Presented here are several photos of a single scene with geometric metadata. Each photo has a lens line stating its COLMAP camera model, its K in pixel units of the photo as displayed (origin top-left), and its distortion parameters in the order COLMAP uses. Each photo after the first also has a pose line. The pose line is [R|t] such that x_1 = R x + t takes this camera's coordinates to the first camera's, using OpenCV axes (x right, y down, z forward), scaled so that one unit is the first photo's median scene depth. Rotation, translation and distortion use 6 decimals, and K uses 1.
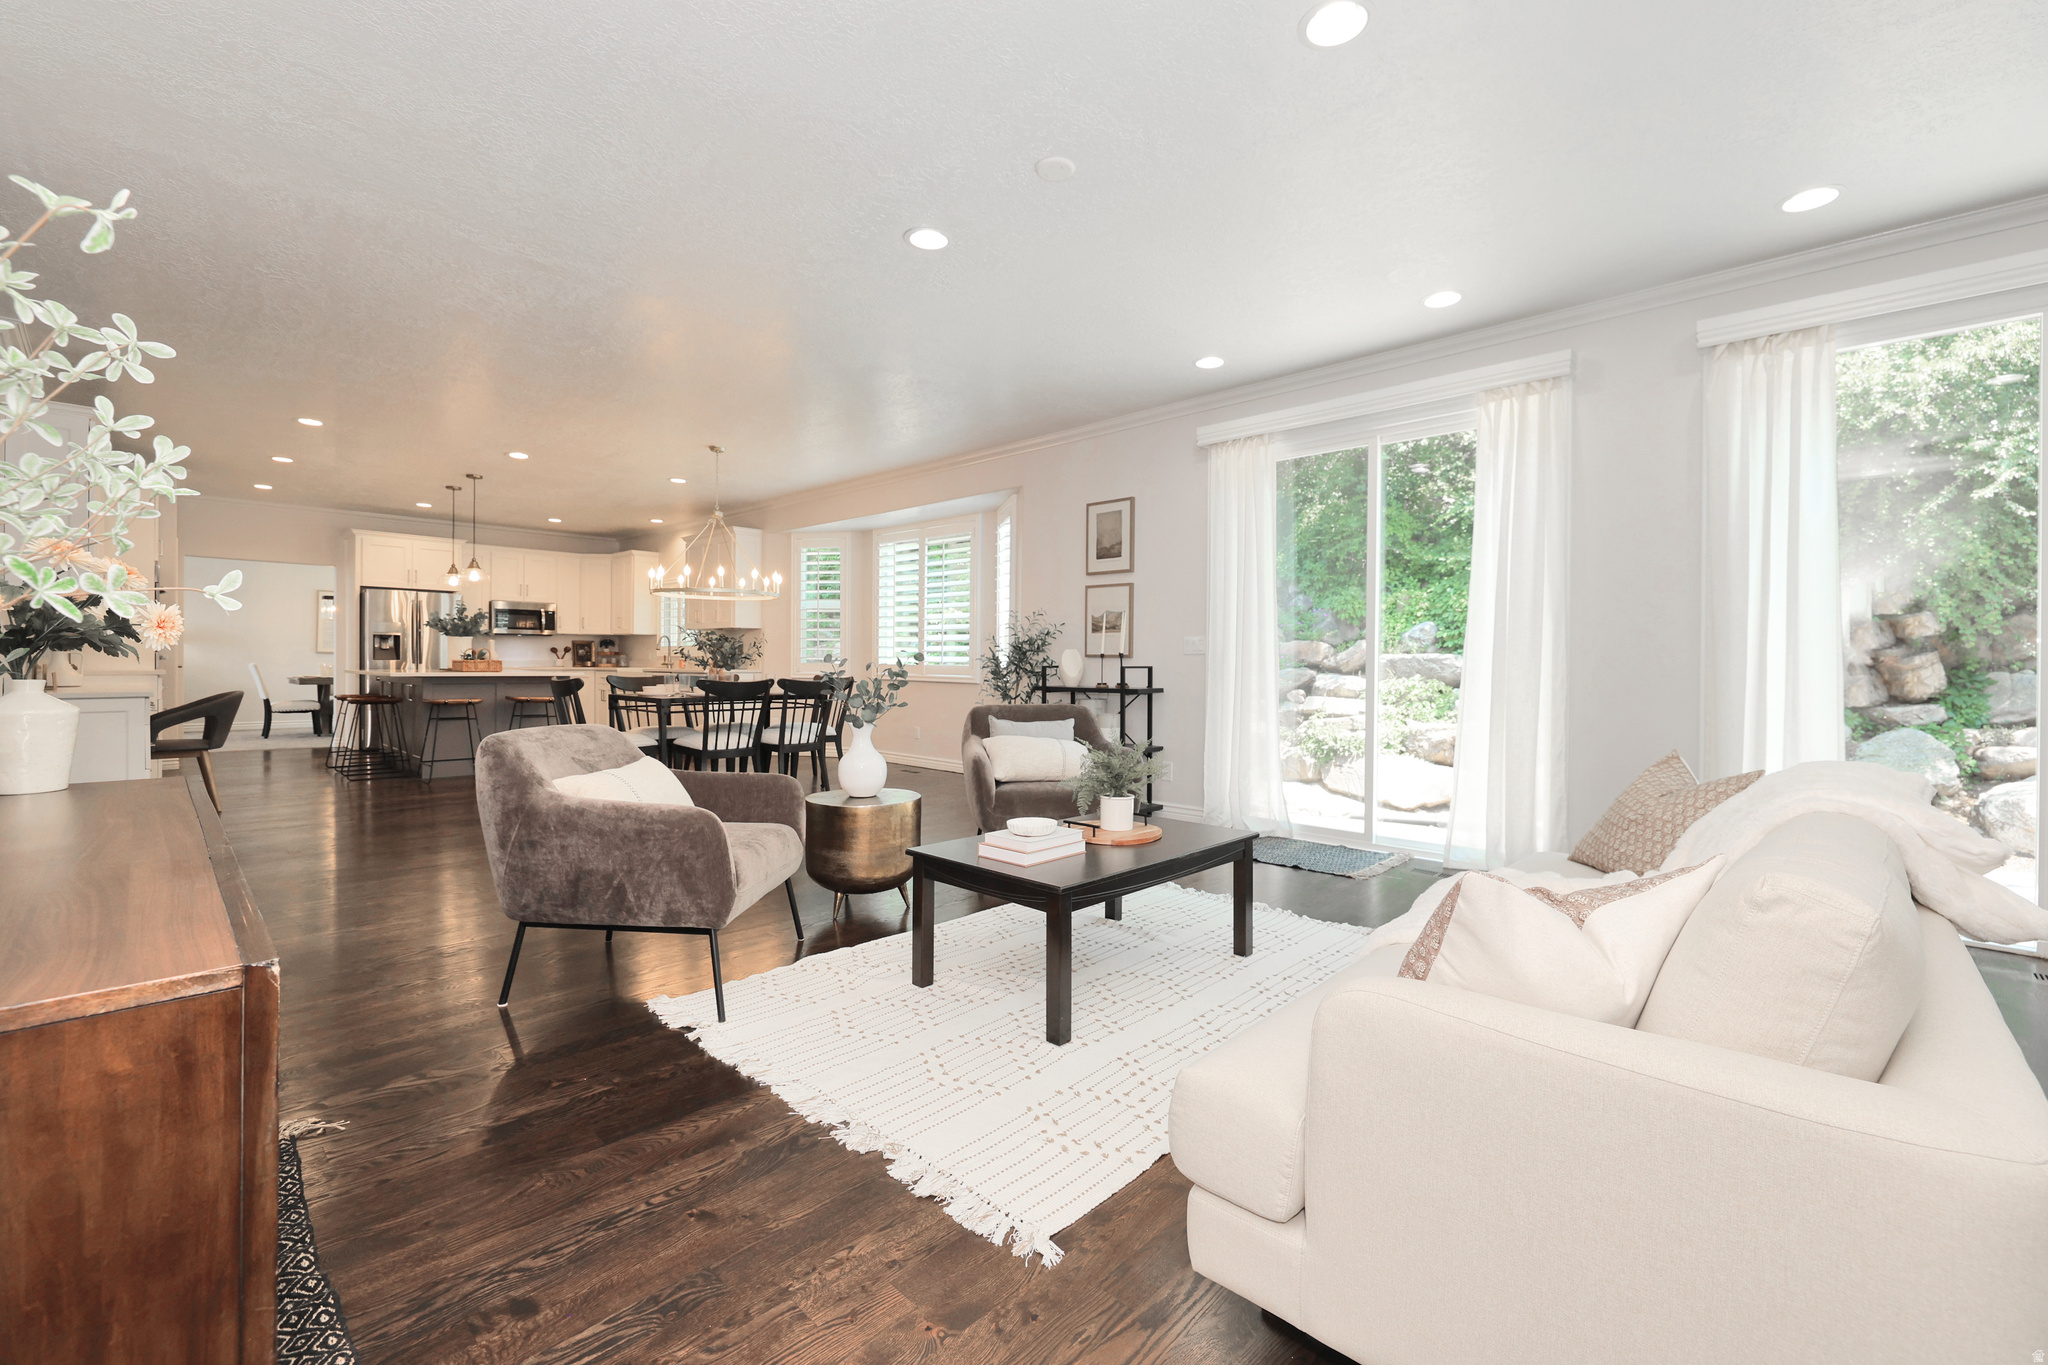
lens RADIAL K [[856.7, 0, 1028.4], [0, 856.7, 668.7], [0, 0, 1]] dist [-0.008344, 0.000026]
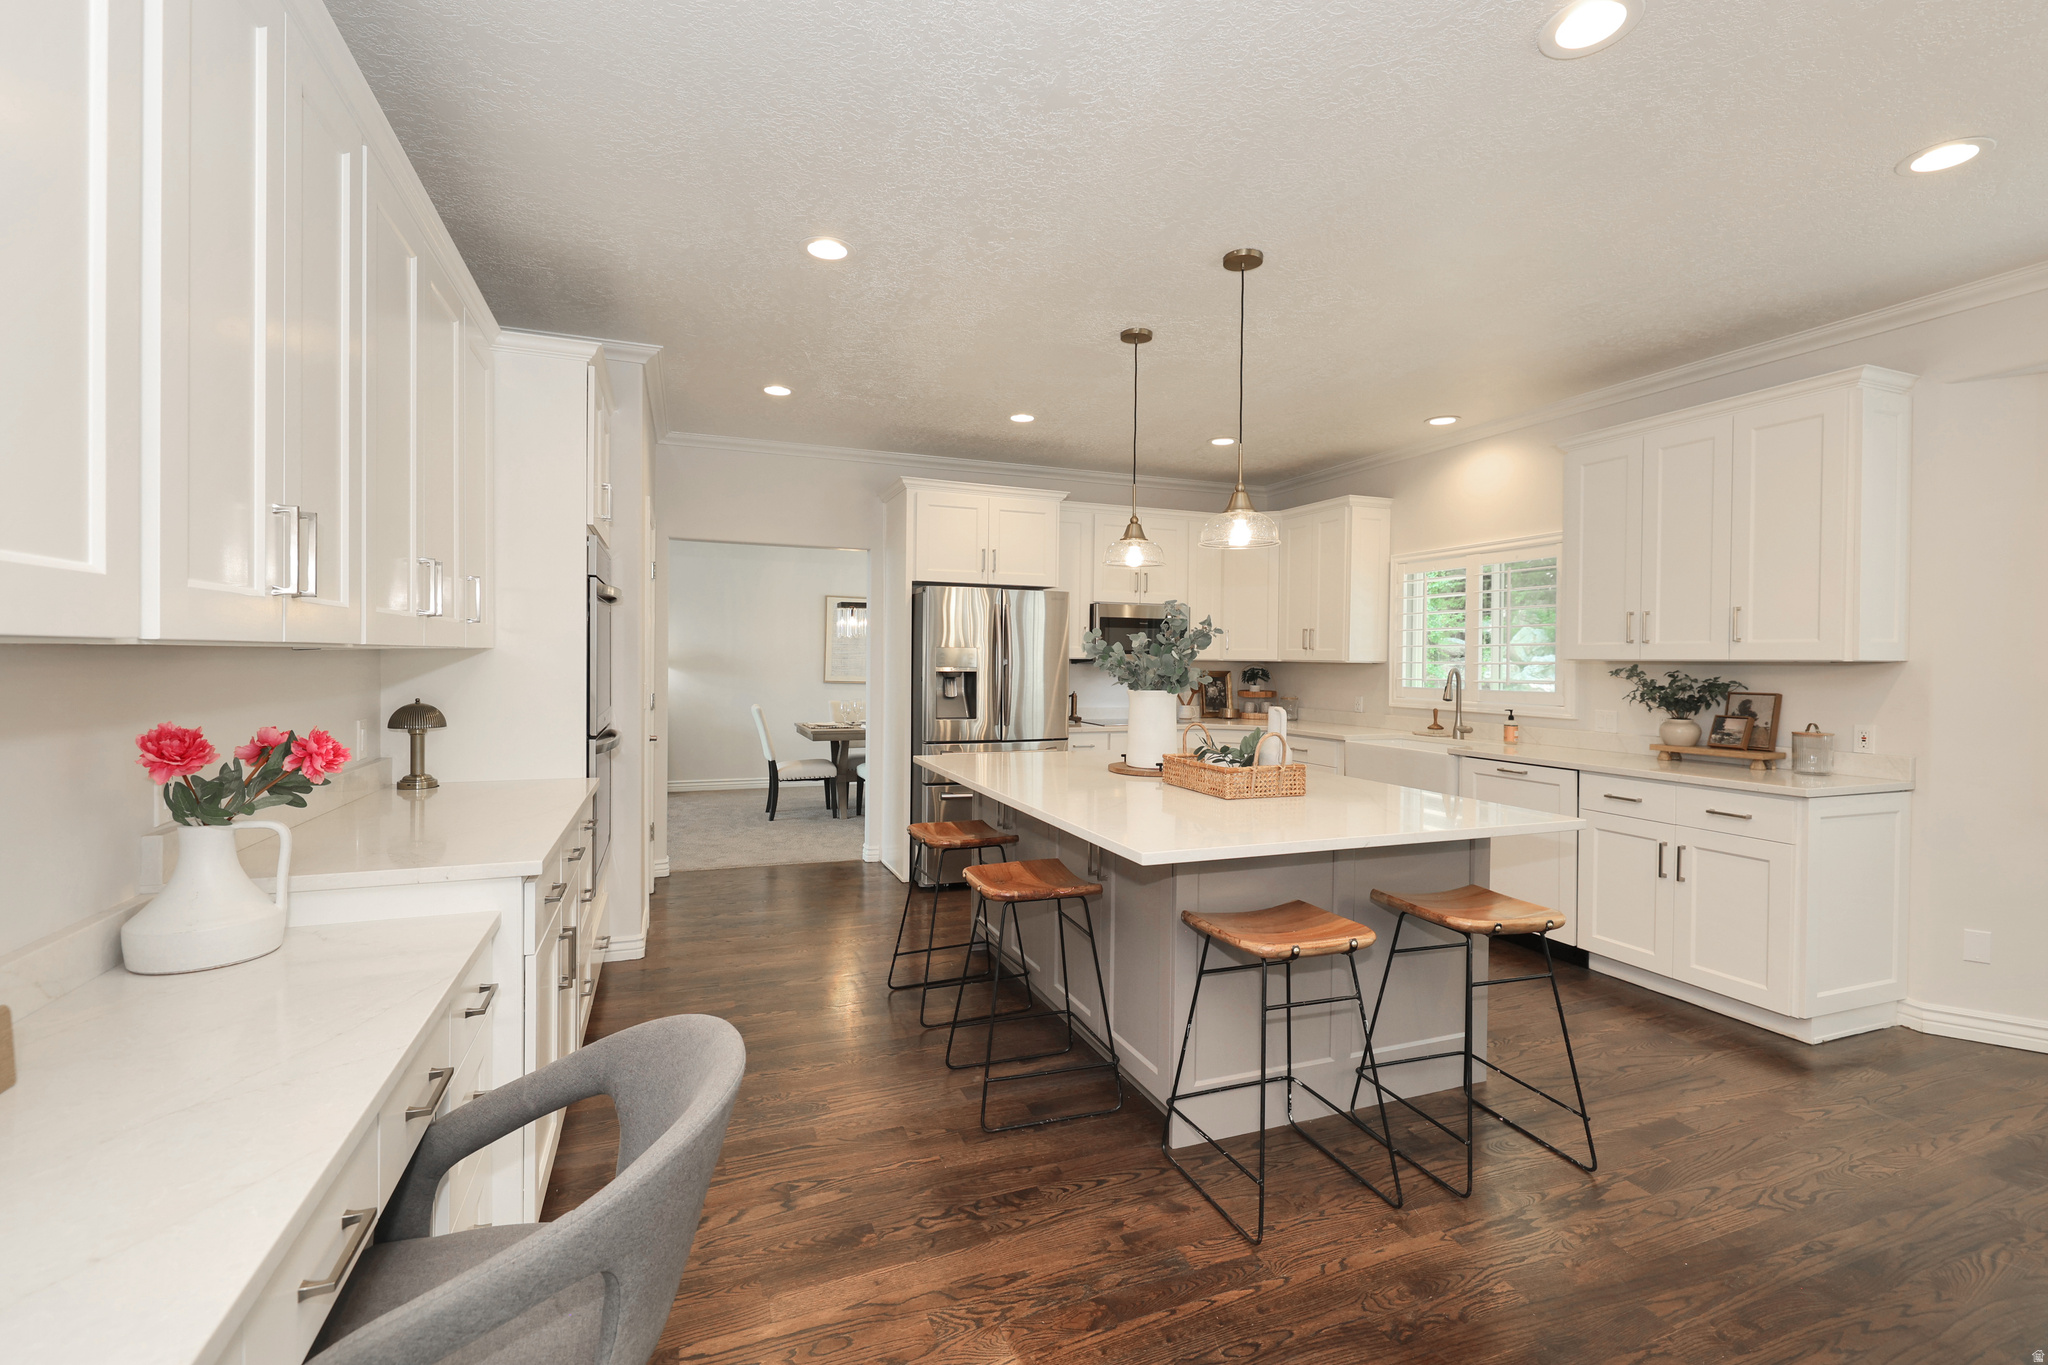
lens RADIAL K [[913.1, 0, 1024.0], [0, 913.1, 682.5], [0, 0, 1]] dist [-0.000661, -0.000079]
pose [[0.901266, 0.012114, -0.433096, -0.461311], [-0.006387, 0.999872, 0.014675, -0.041154], [0.433218, -0.010460, 0.901228, 0.498885]]
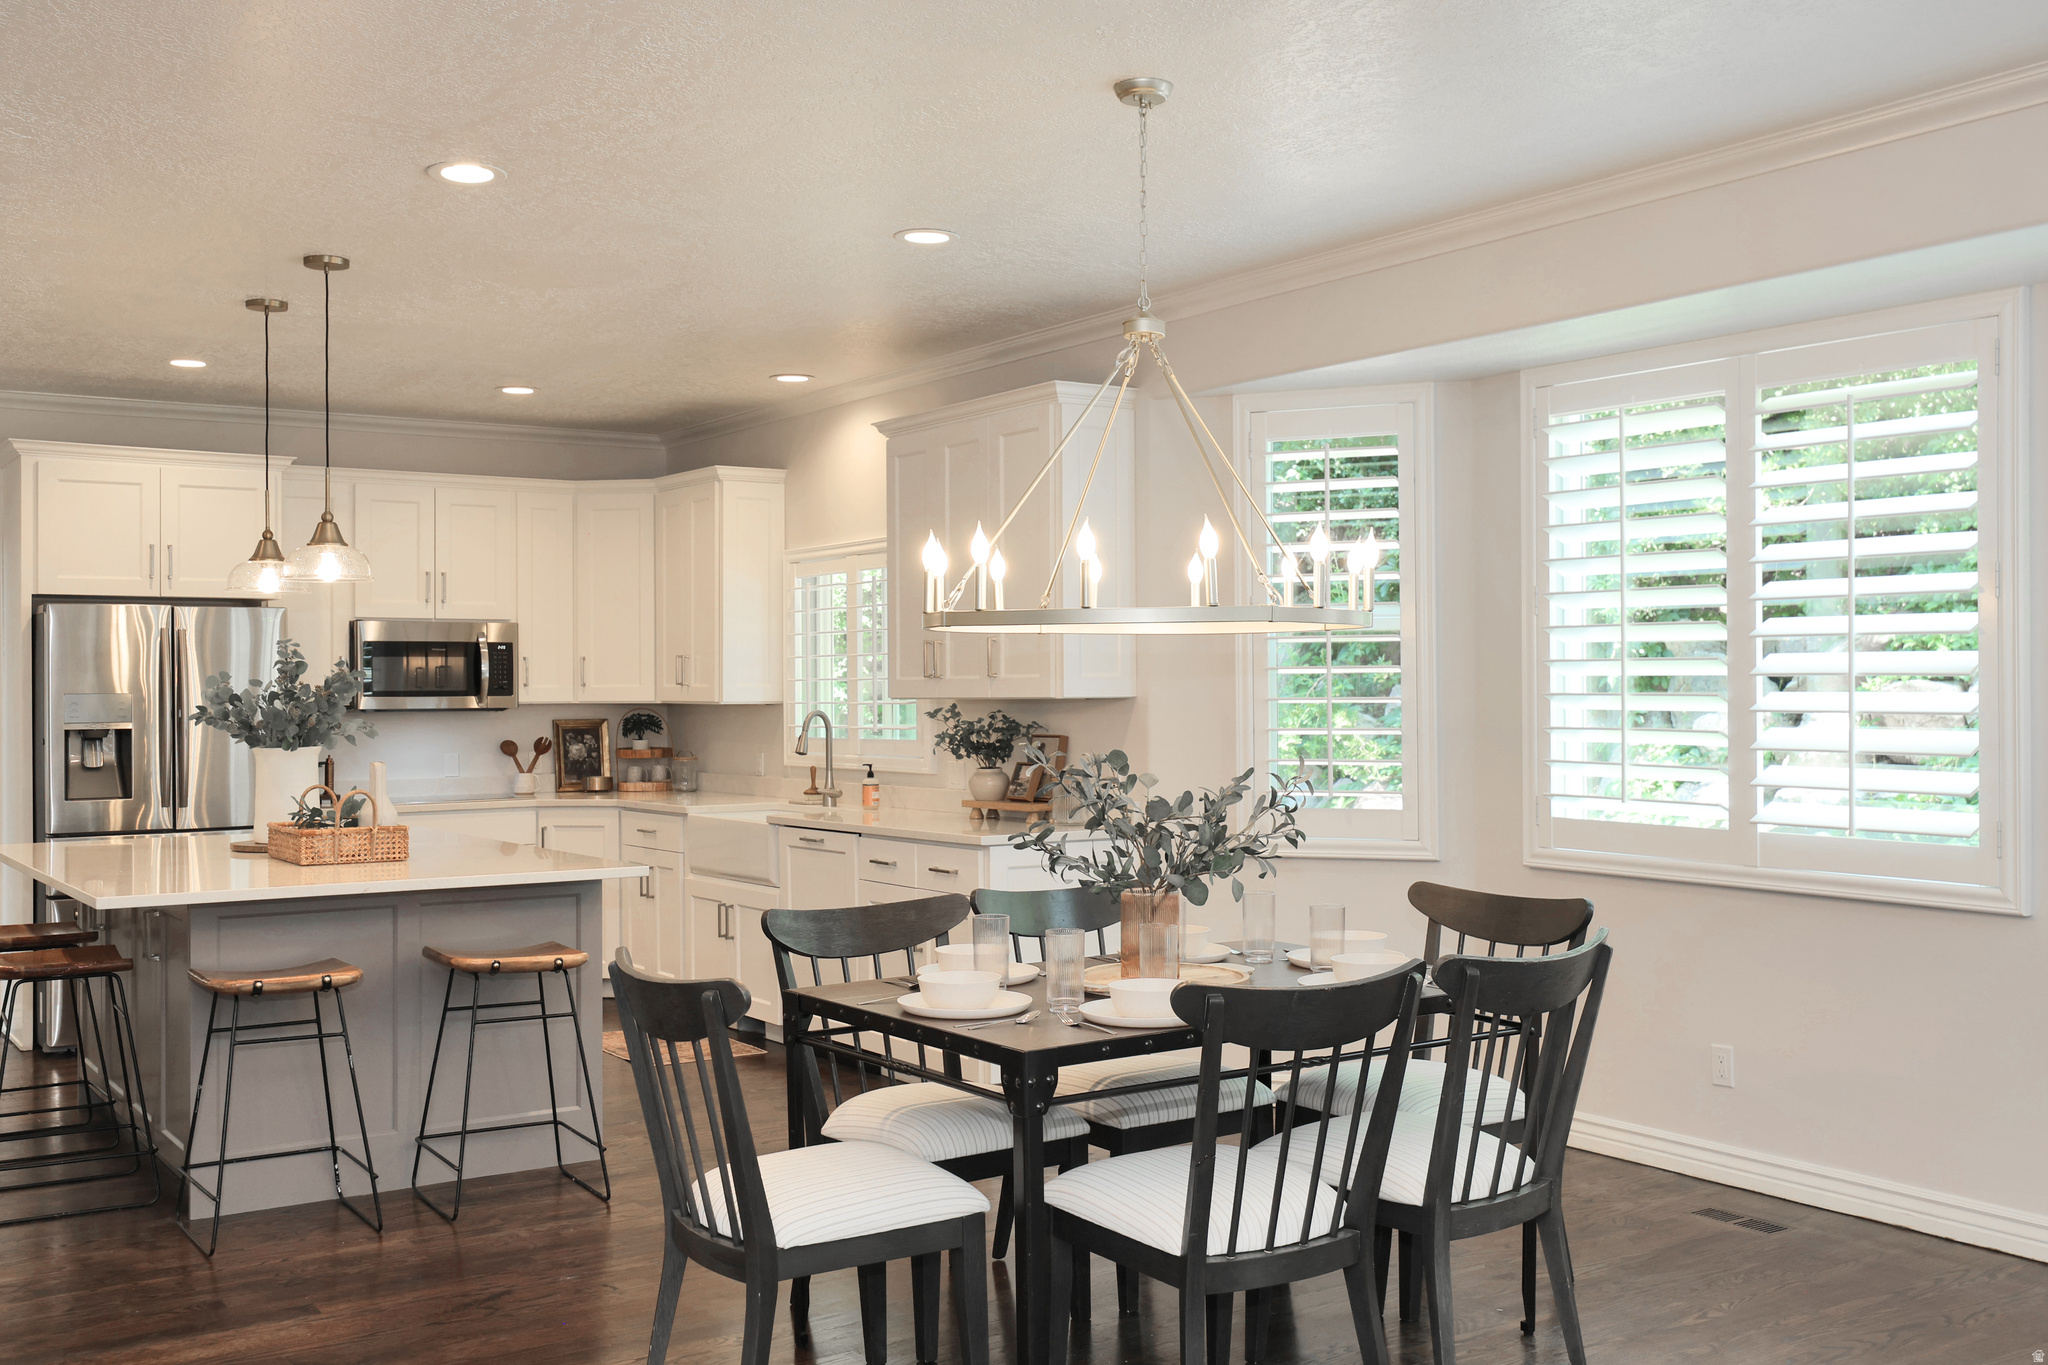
lens RADIAL K [[2001.4, 0, 1024.0], [0, 2001.4, 682.5], [0, 0, 1]] dist [-0.004089, 0.004787]
pose [[0.975682, -0.015537, -0.218640, -0.185792], [0.012707, 0.999816, -0.014347, -0.041809], [0.218823, 0.011220, 0.975700, 0.260355]]
